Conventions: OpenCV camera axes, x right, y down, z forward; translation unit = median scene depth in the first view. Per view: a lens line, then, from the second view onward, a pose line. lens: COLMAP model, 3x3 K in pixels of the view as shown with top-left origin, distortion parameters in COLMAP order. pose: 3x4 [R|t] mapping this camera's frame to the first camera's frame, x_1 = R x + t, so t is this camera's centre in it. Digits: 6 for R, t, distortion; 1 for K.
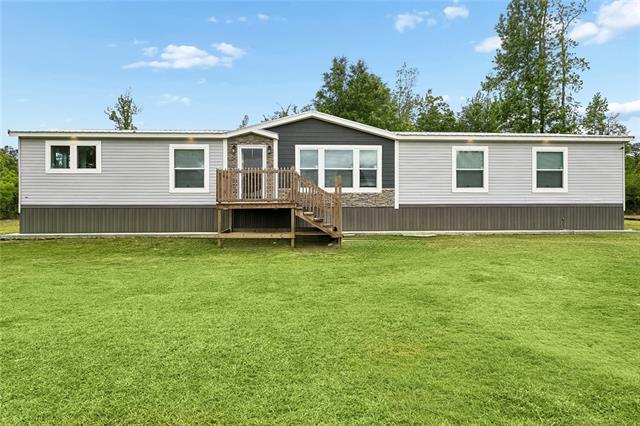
lens RADIAL K [[399.2, 0, 318.4], [0, 399.2, 209.3], [0, 0, 1]] dist [-0.005303, -0.001162]
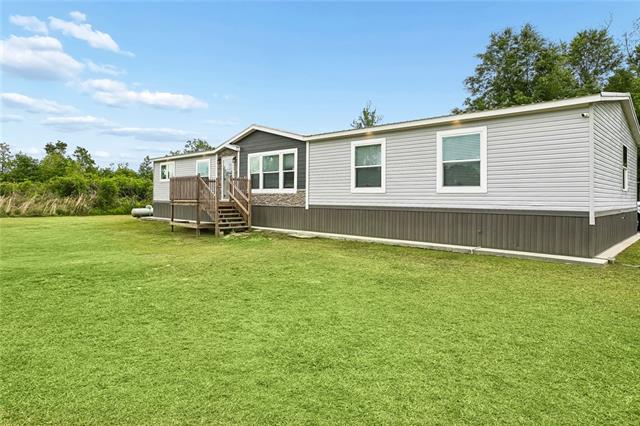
lens RADIAL K [[399.2, 0, 318.0], [0, 399.2, 210.4], [0, 0, 1]] dist [-0.005303, -0.001162]
pose [[0.670288, 0.031108, -0.741449, 0.973821], [-0.024102, 0.999506, 0.020146, -0.019195], [0.741710, 0.004367, 0.670706, 0.339123]]
